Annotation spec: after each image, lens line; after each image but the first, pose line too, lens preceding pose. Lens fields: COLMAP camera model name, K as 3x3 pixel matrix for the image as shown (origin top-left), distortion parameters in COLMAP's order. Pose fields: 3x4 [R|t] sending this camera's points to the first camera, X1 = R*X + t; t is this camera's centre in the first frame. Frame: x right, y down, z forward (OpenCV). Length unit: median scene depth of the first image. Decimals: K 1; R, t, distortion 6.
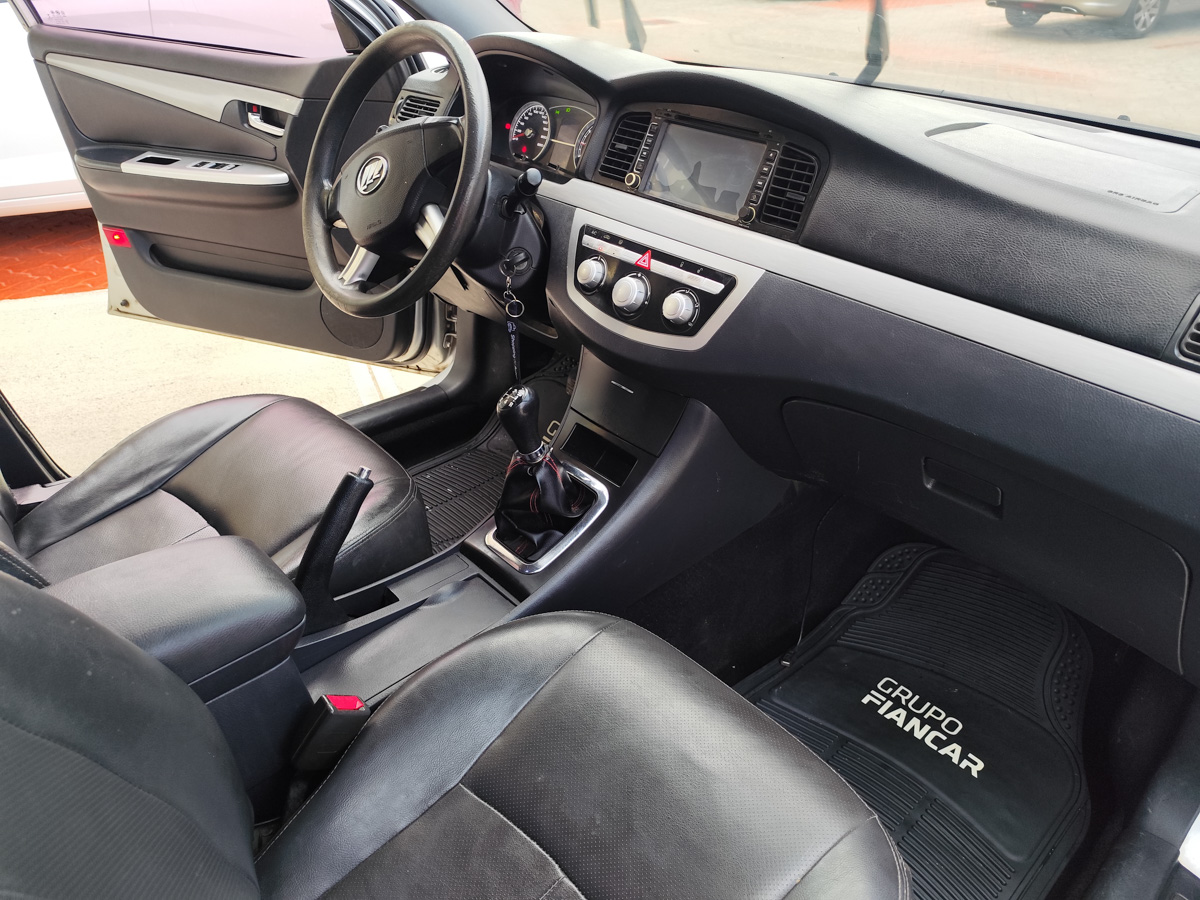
lens RADIAL K [[844.4, 0, 602.5], [0, 844.4, 452.2], [0, 0, 1]] dist [-0.001341, 0.003774]
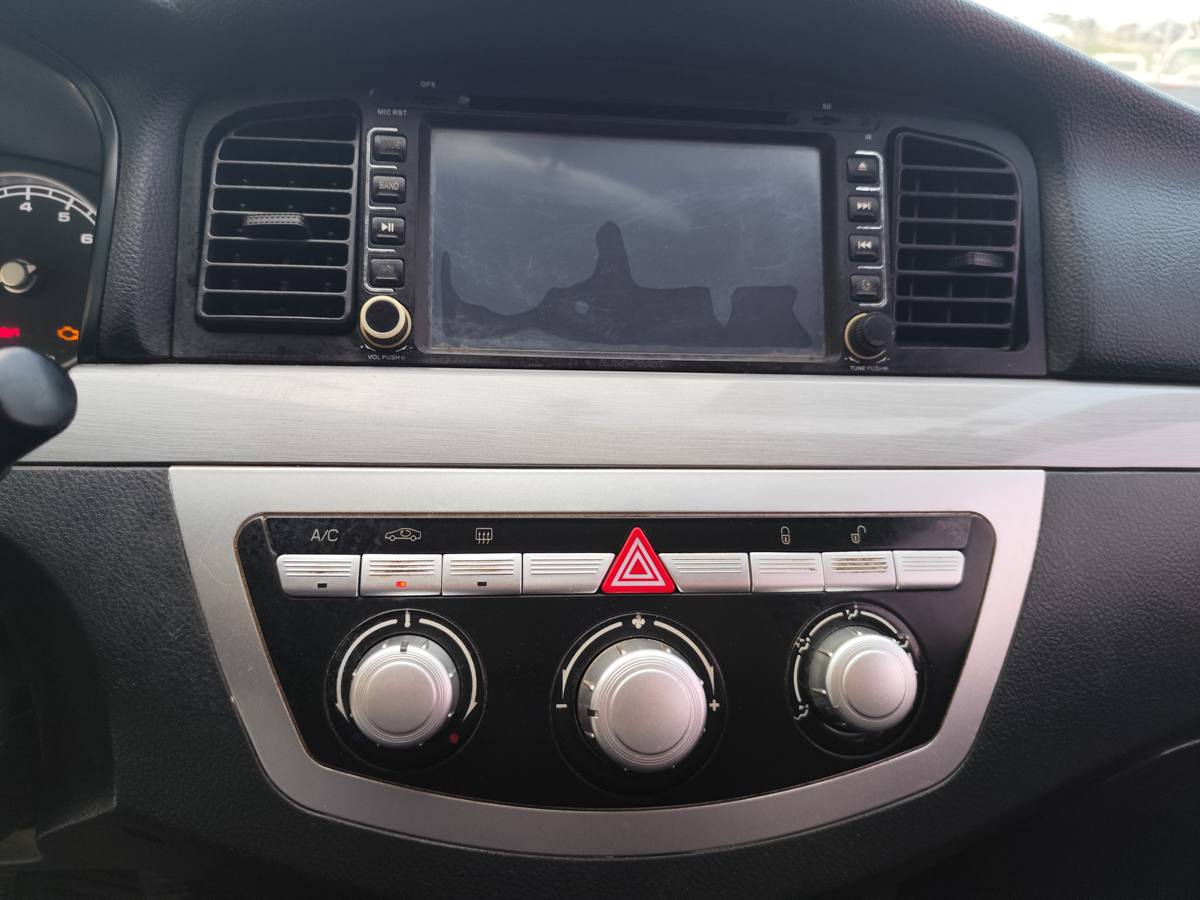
lens RADIAL K [[844.4, 0, 599.1], [0, 844.4, 452.3], [0, 0, 1]] dist [-0.001341, 0.003774]
pose [[0.612388, -0.236437, 0.754373, -0.142852], [0.401058, 0.915234, -0.038717, -0.243990], [-0.681274, 0.326257, 0.655303, 0.788444]]
